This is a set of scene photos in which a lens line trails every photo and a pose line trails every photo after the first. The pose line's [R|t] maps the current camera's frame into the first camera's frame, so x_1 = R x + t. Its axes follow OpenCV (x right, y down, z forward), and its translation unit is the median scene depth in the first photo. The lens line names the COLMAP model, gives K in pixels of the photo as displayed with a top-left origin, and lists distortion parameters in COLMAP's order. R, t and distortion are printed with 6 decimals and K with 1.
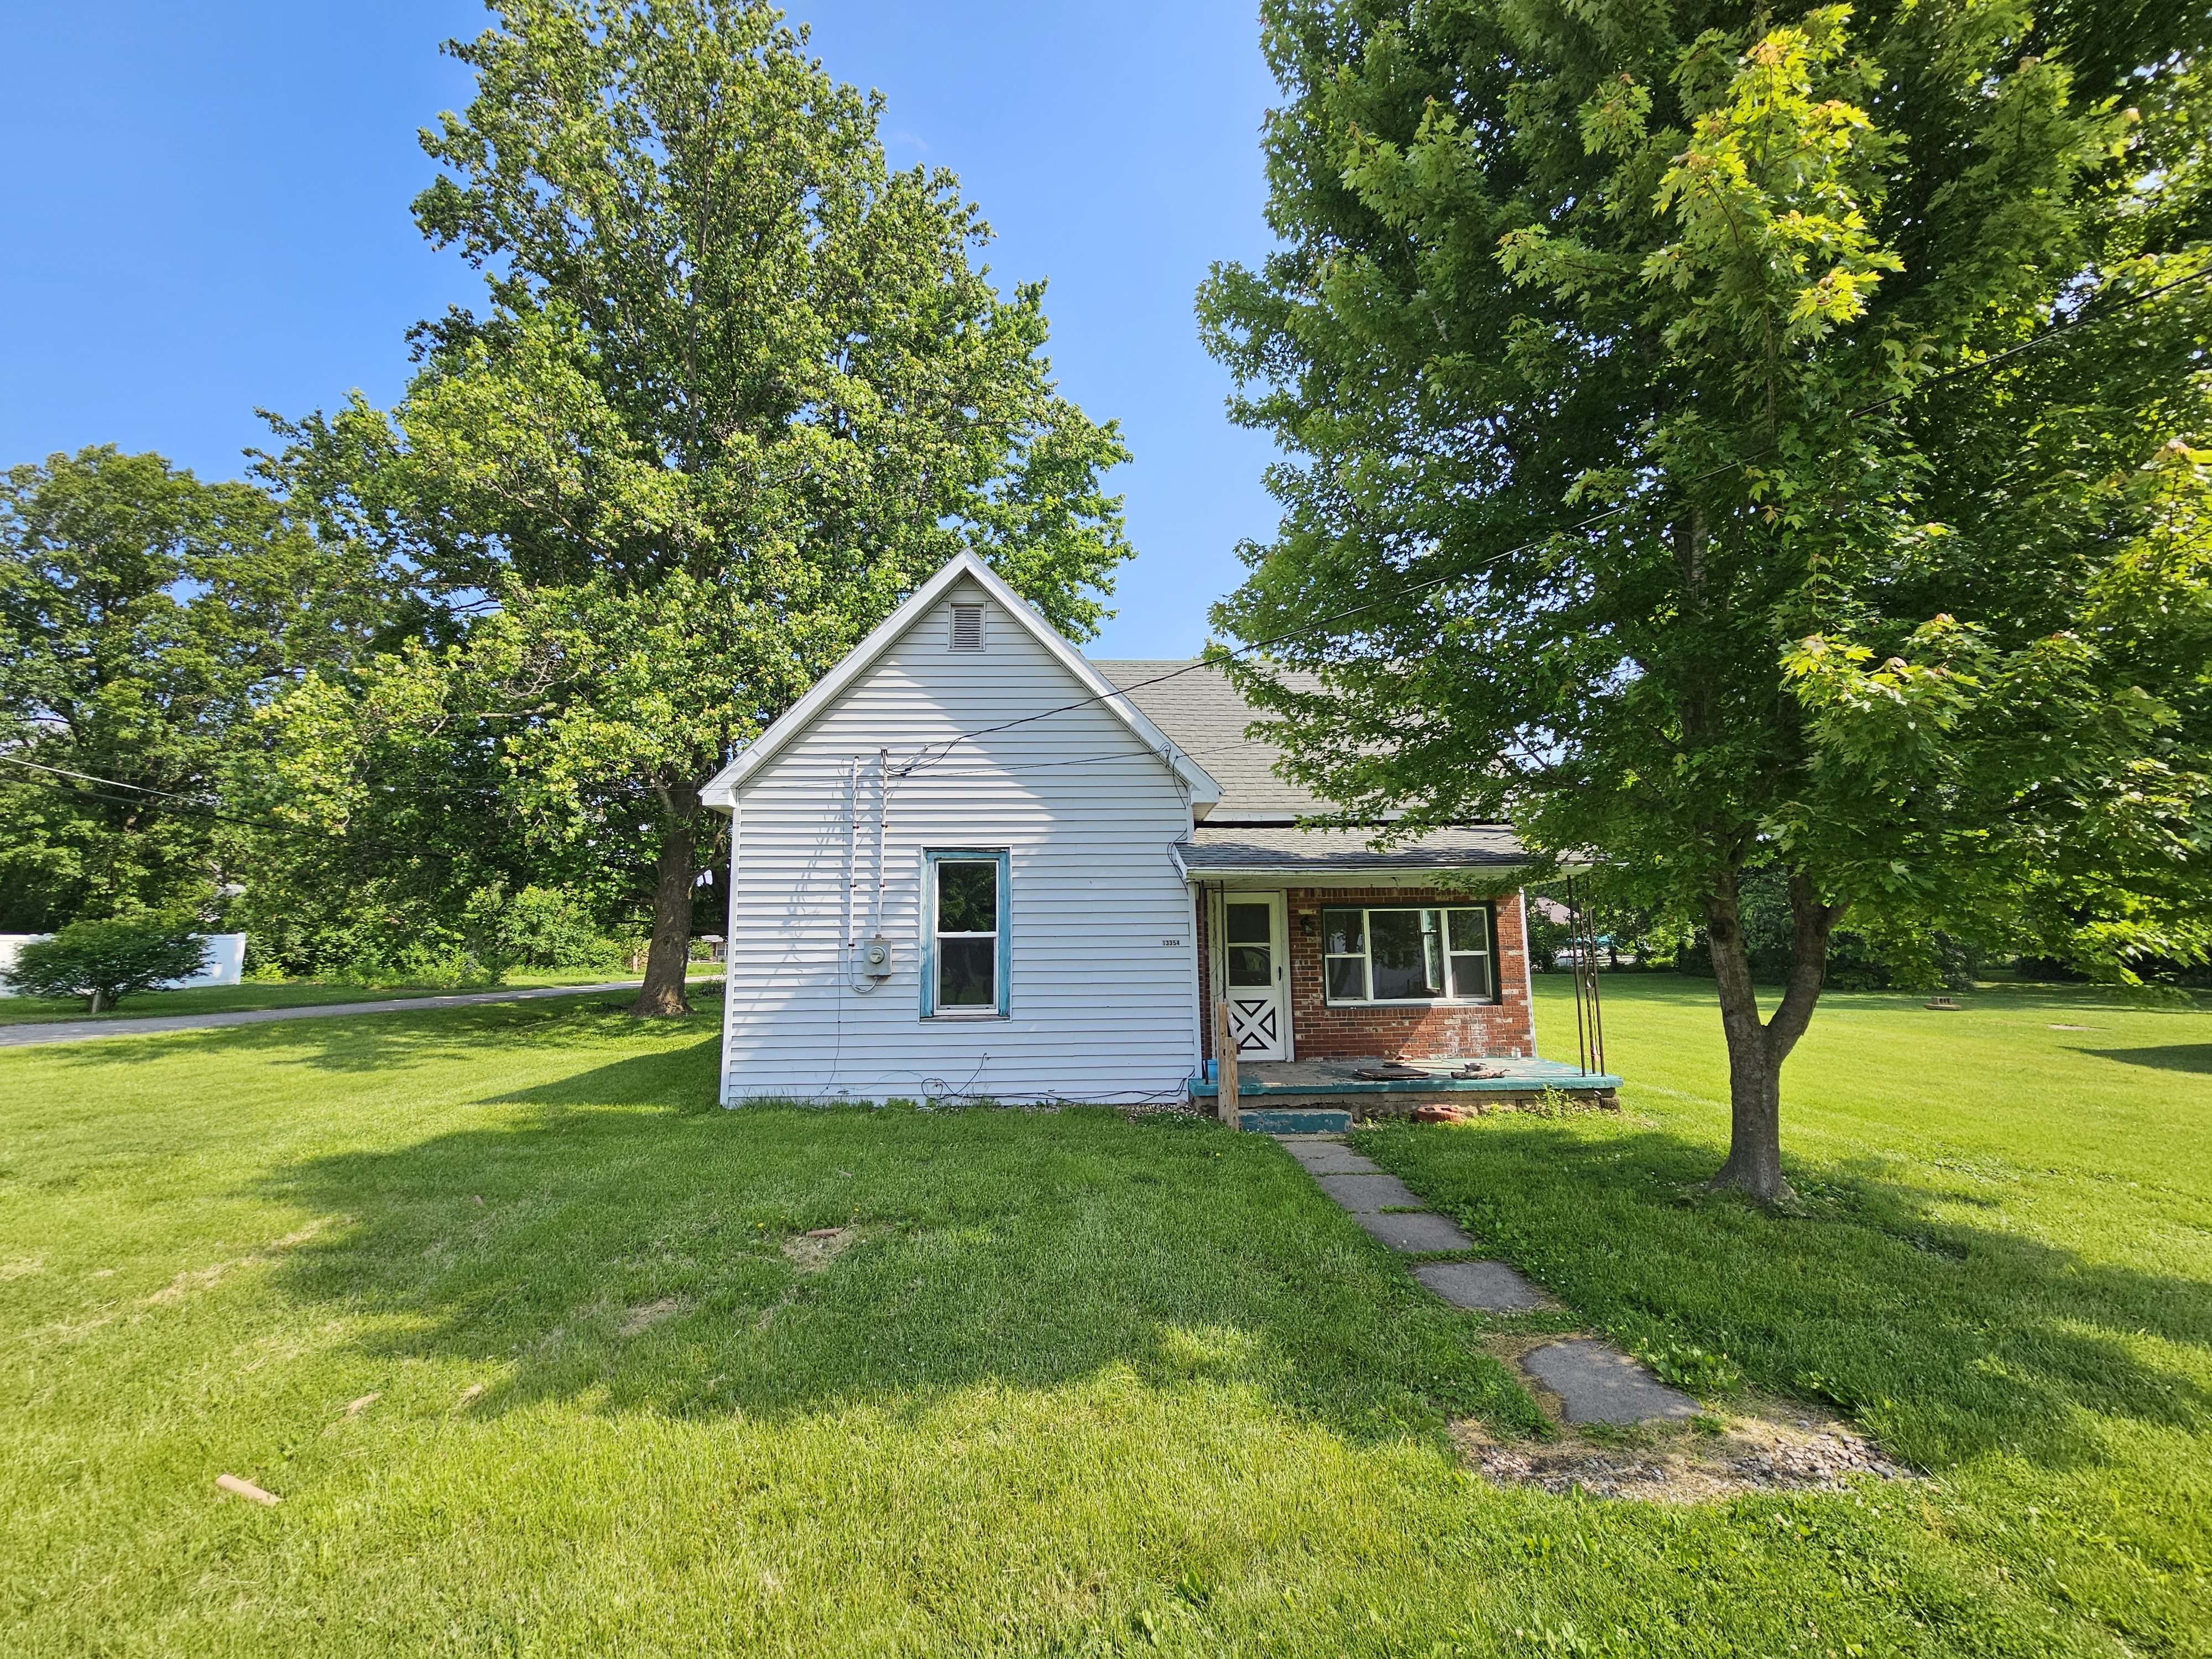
lens RADIAL K [[903.3, 0, 1106.0], [0, 903.3, 829.5], [0, 0, 1]] dist [-0.017770, 0.000189]
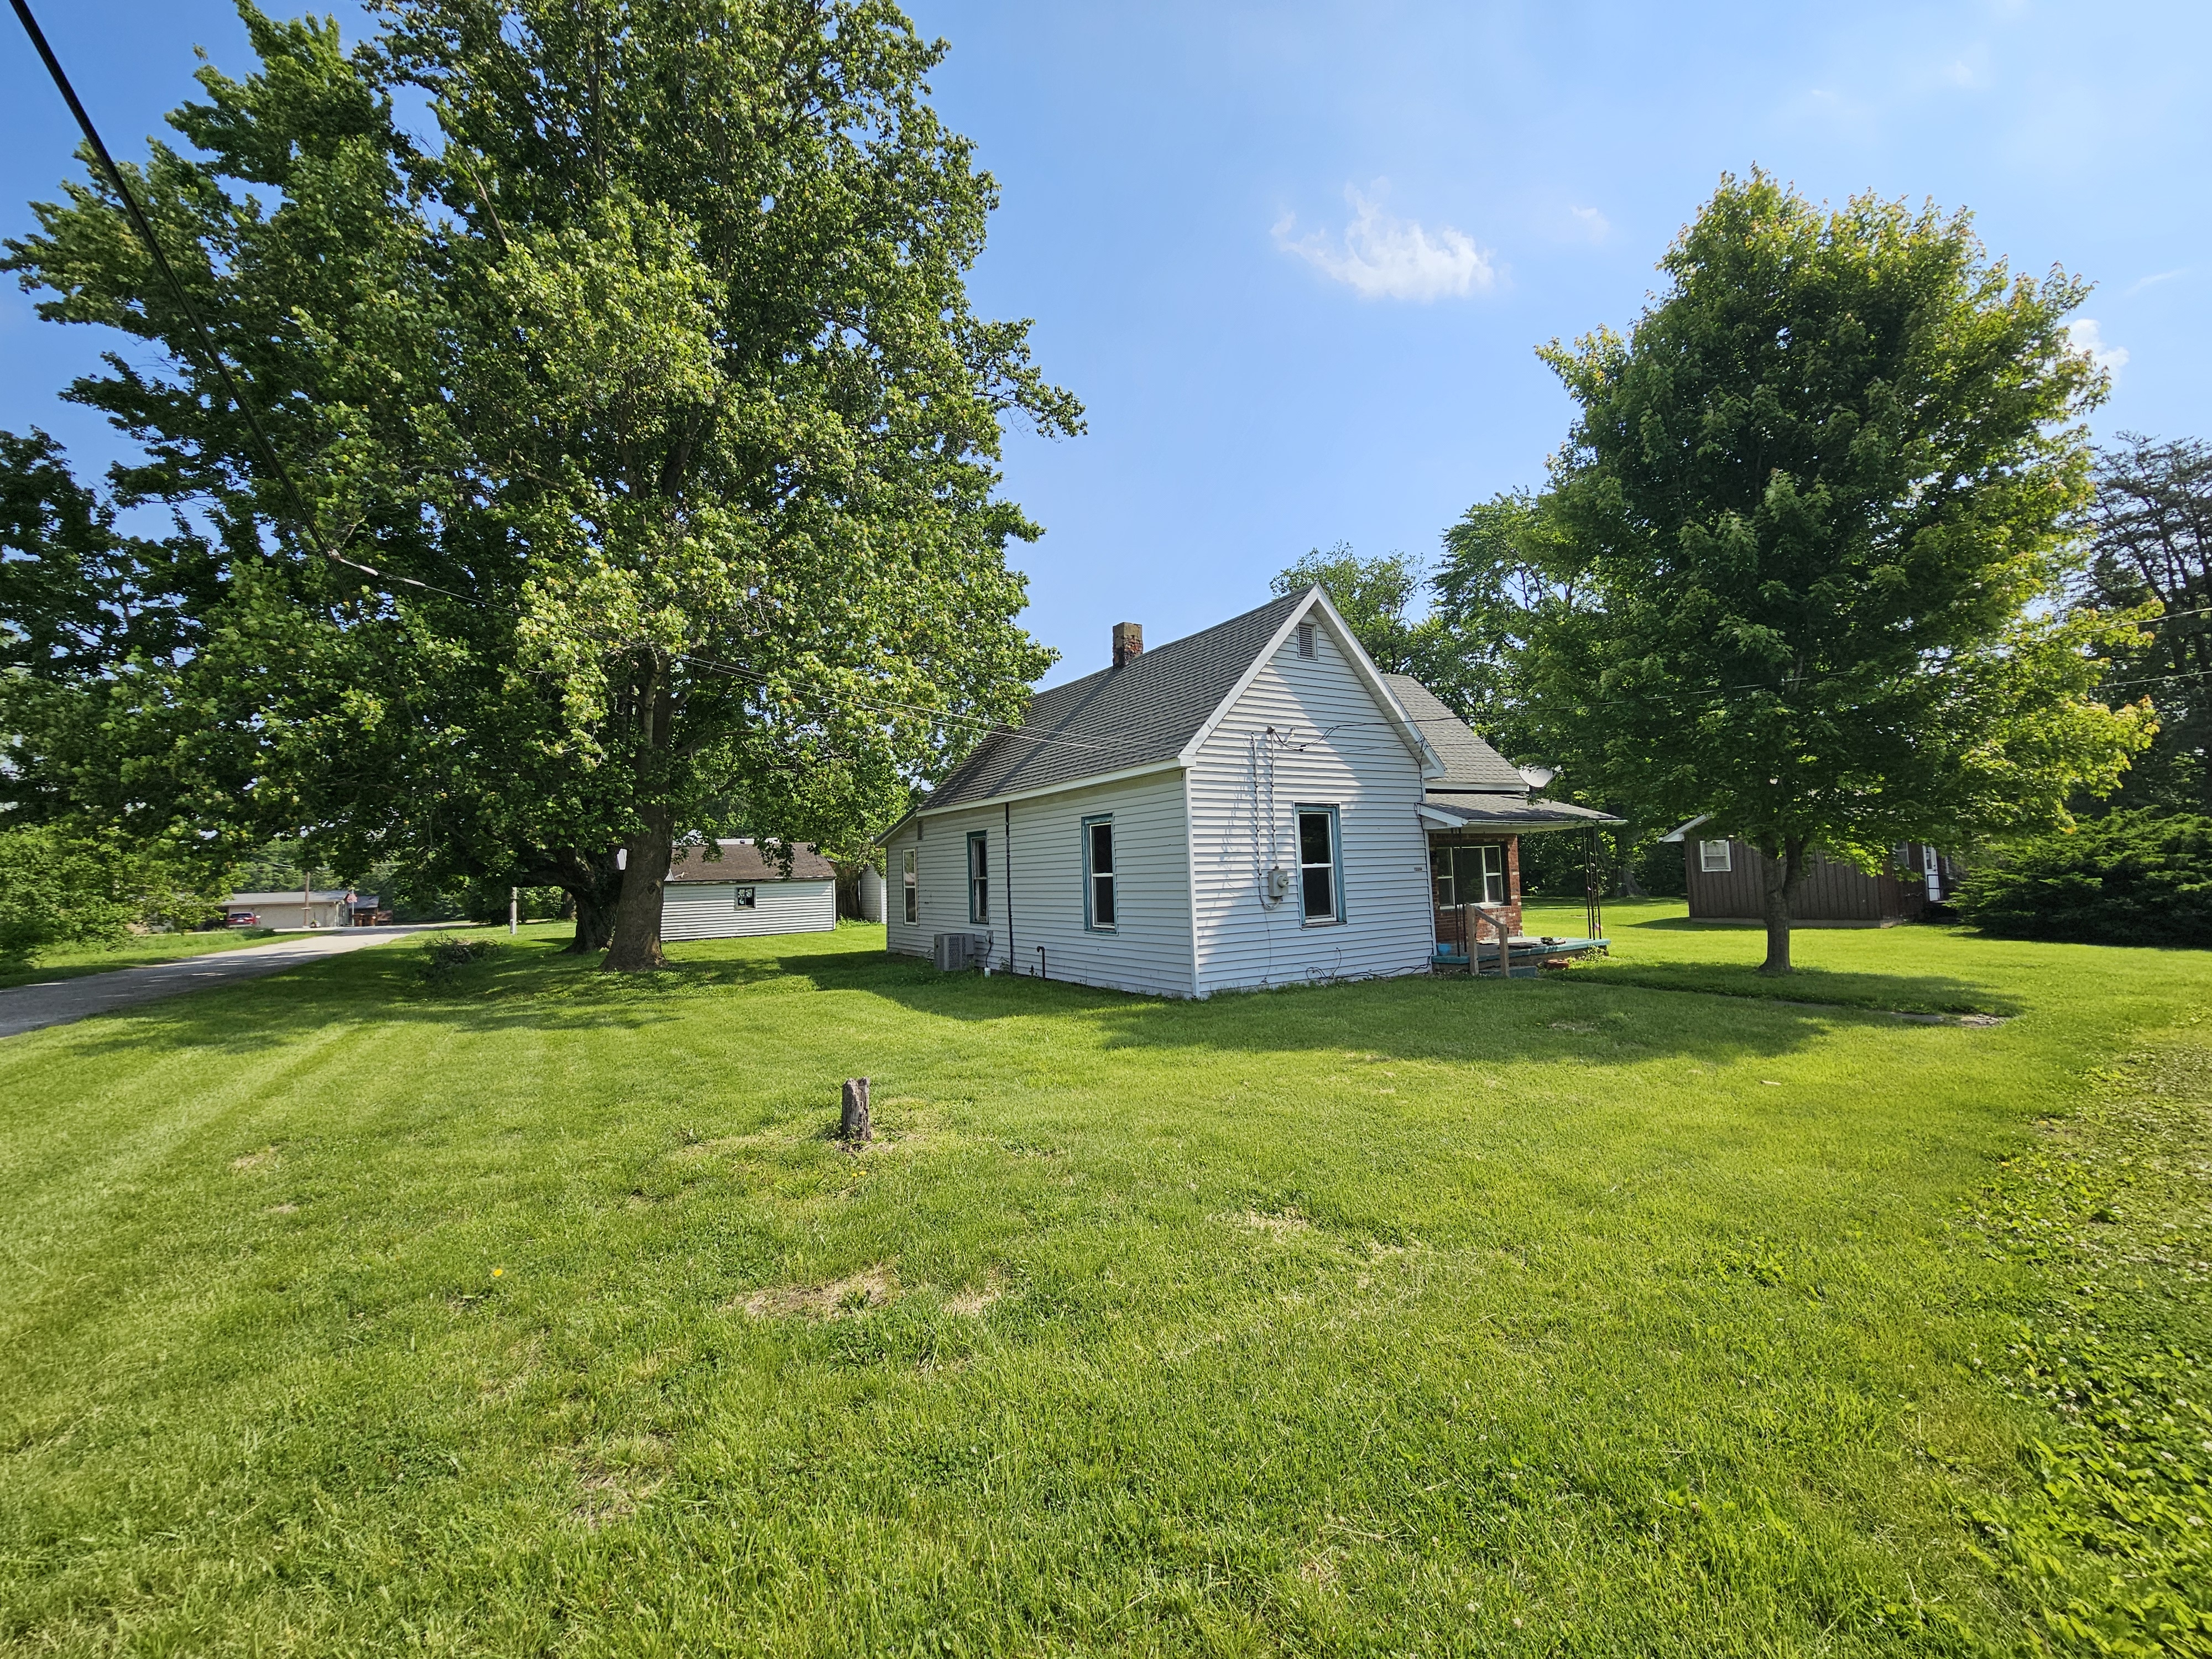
lens RADIAL K [[903.3, 0, 1106.0], [0, 903.3, 829.5], [0, 0, 1]] dist [-0.017770, 0.000189]
pose [[0.866900, 0.005428, 0.498452, -1.143962], [-0.031099, 0.998582, 0.043212, 0.010044], [-0.497511, -0.052962, 0.865839, -0.048322]]
